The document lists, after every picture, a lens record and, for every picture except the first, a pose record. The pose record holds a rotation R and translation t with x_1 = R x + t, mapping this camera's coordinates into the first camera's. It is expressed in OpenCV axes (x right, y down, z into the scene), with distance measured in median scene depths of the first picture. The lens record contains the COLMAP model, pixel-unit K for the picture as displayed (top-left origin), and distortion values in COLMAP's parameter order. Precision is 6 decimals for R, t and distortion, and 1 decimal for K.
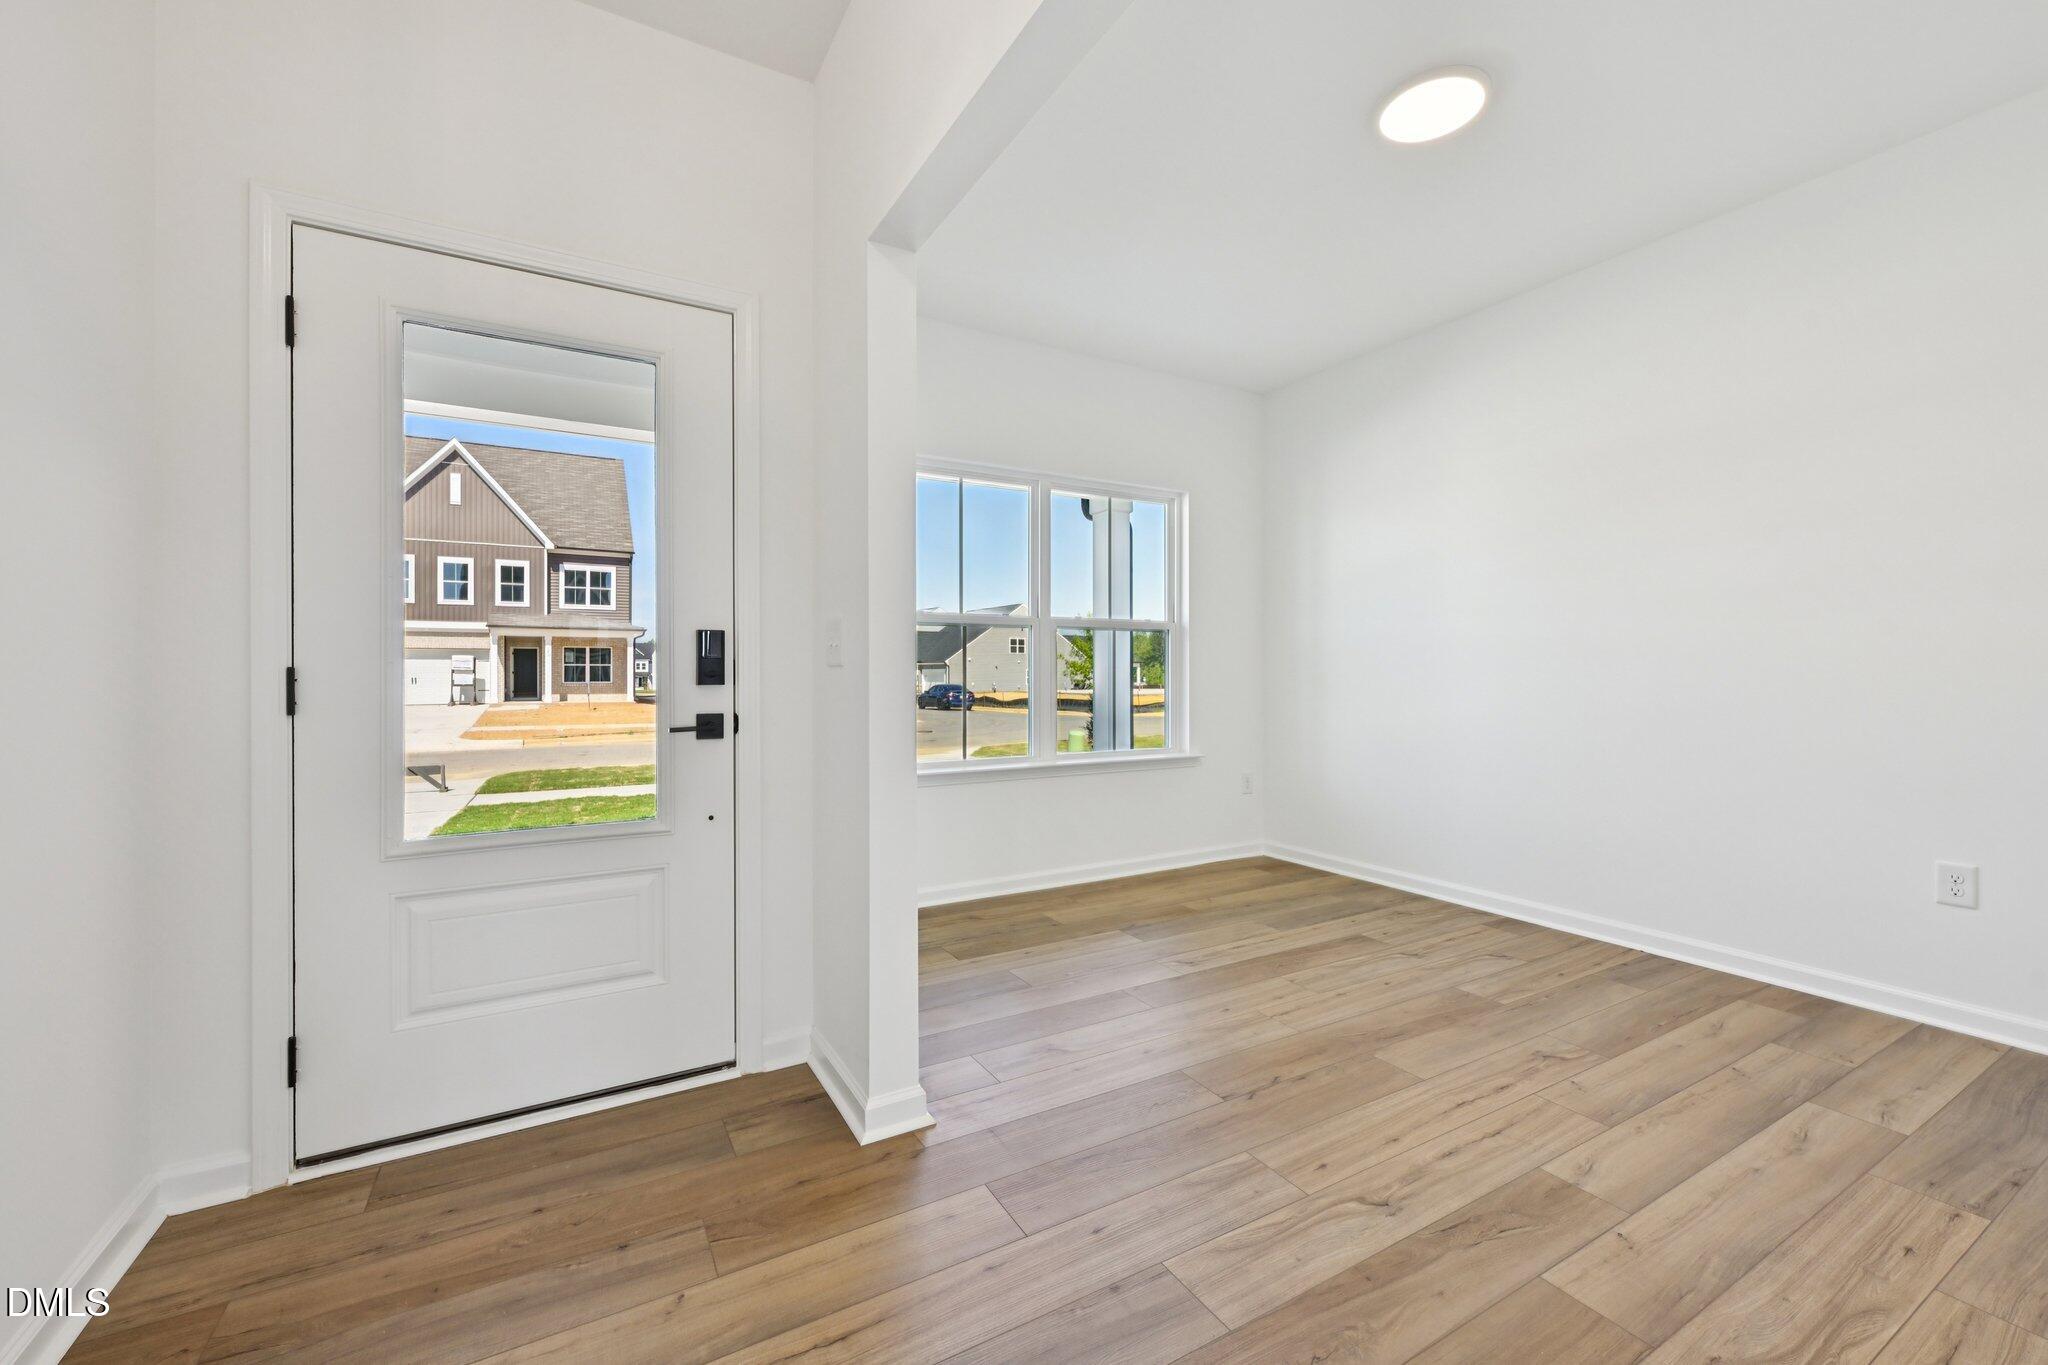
lens RADIAL K [[819.3, 0, 1005.1], [0, 819.3, 671.9], [0, 0, 1]] dist [-0.000387, -0.000294]
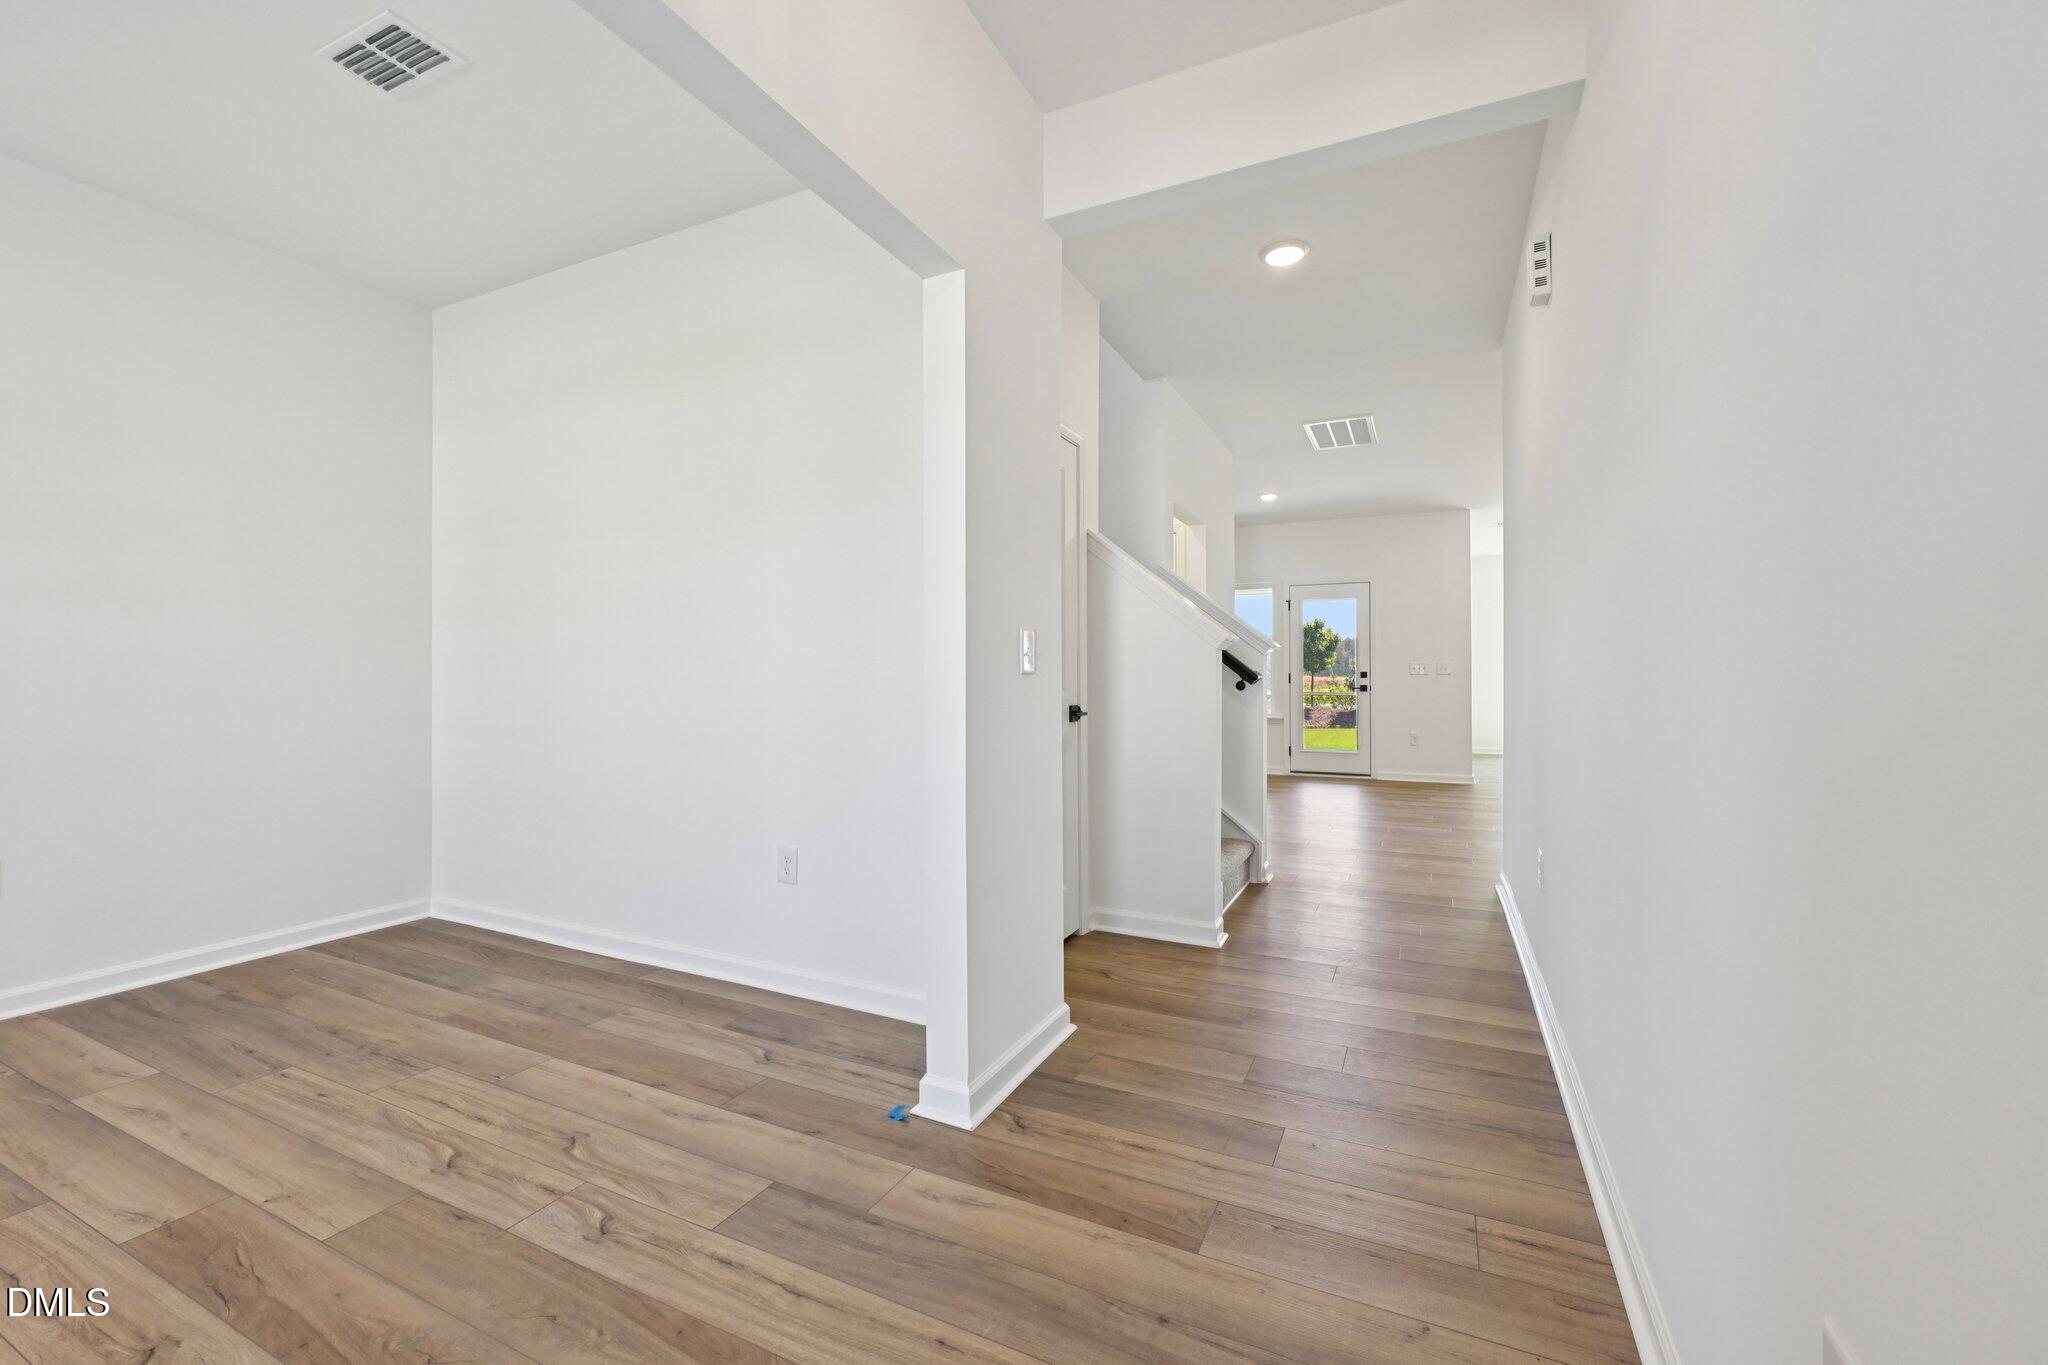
lens RADIAL K [[827.3, 0, 1035.9], [0, 827.3, 692.3], [0, 0, 1]] dist [-0.010034, 0.000764]
pose [[-0.588060, -0.018196, 0.808613, -0.443330], [-0.004104, 0.999801, 0.019513, -0.009891], [-0.808807, 0.008156, -0.588018, 0.496173]]
